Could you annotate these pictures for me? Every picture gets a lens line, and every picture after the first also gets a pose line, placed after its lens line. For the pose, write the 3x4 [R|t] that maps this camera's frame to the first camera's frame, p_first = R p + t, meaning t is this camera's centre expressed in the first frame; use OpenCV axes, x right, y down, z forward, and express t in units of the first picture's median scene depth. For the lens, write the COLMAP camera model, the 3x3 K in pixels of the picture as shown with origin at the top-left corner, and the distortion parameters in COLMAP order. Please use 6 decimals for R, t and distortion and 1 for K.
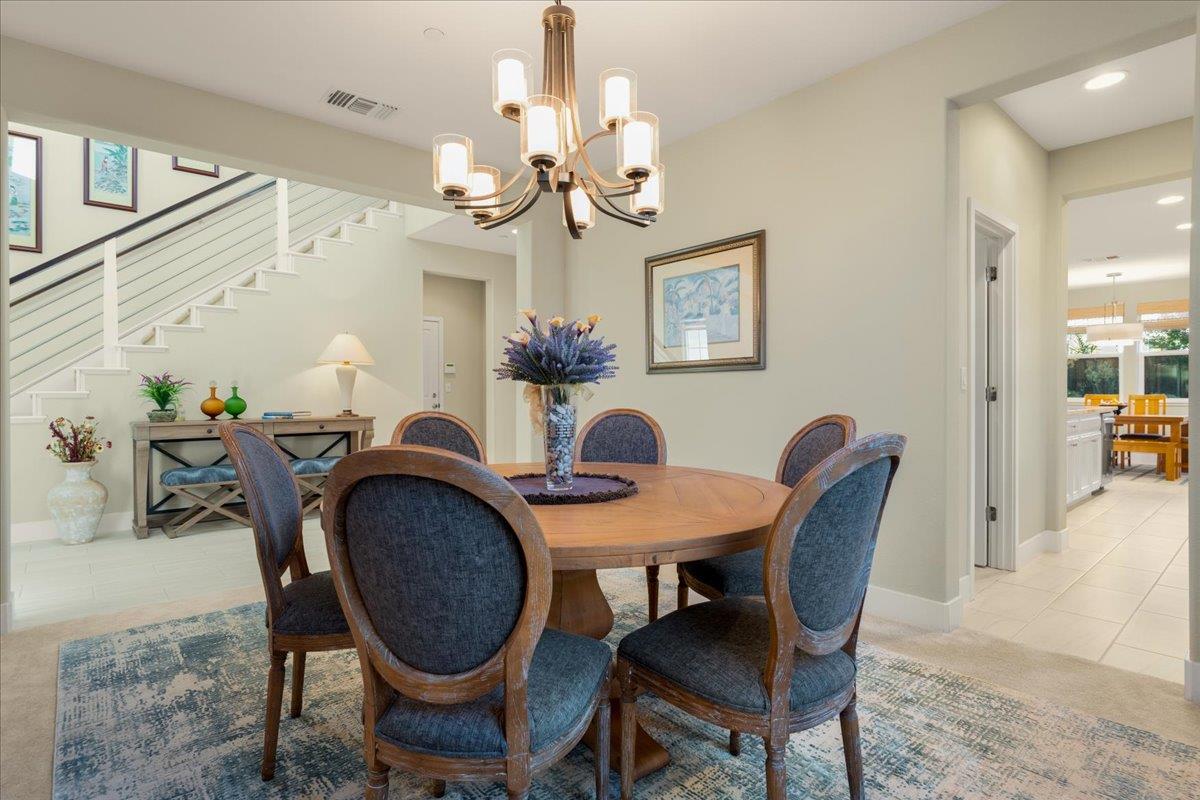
lens RADIAL K [[633.5, 0, 606.1], [0, 633.5, 391.5], [0, 0, 1]] dist [0.014975, 0.000654]
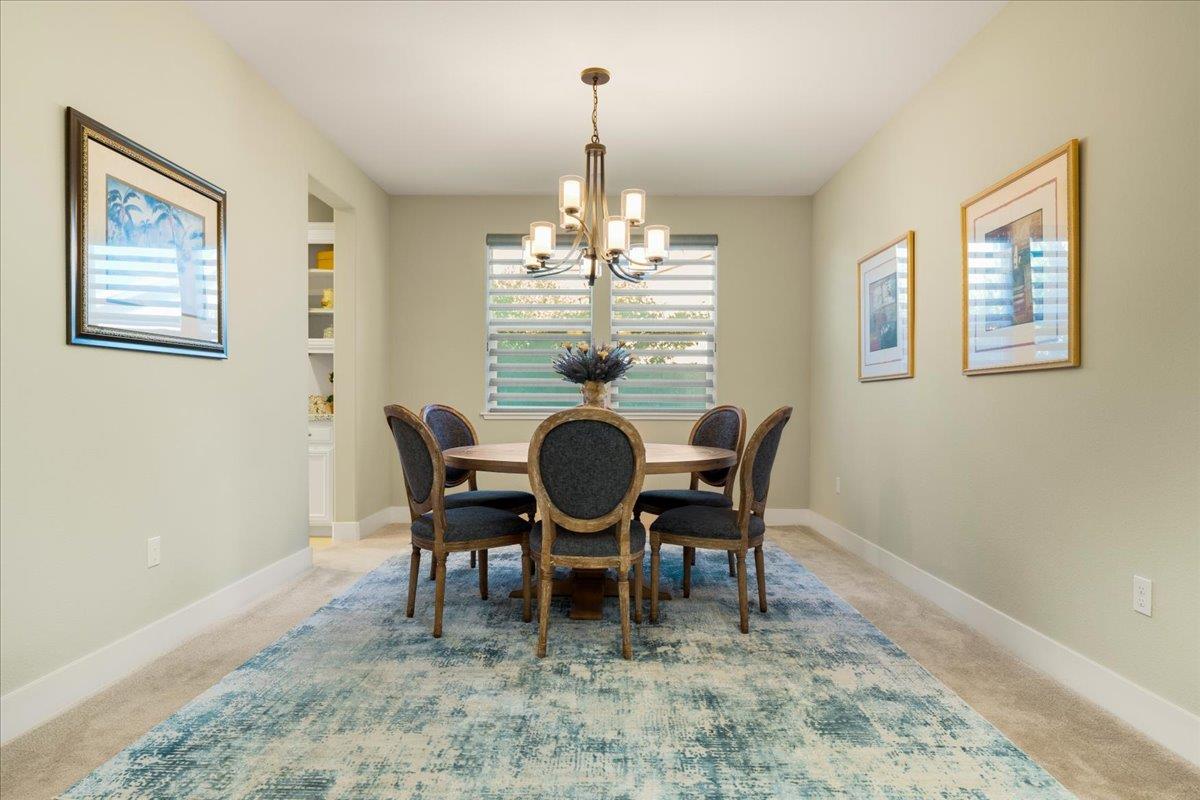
lens RADIAL K [[633.5, 0, 606.1], [0, 633.5, 391.5], [0, 0, 1]] dist [0.014975, 0.000654]
pose [[-0.746496, 0.007534, 0.665347, -0.760796], [-0.001185, 0.999919, -0.012652, 0.019826], [-0.665389, -0.010234, -0.746427, 1.442456]]
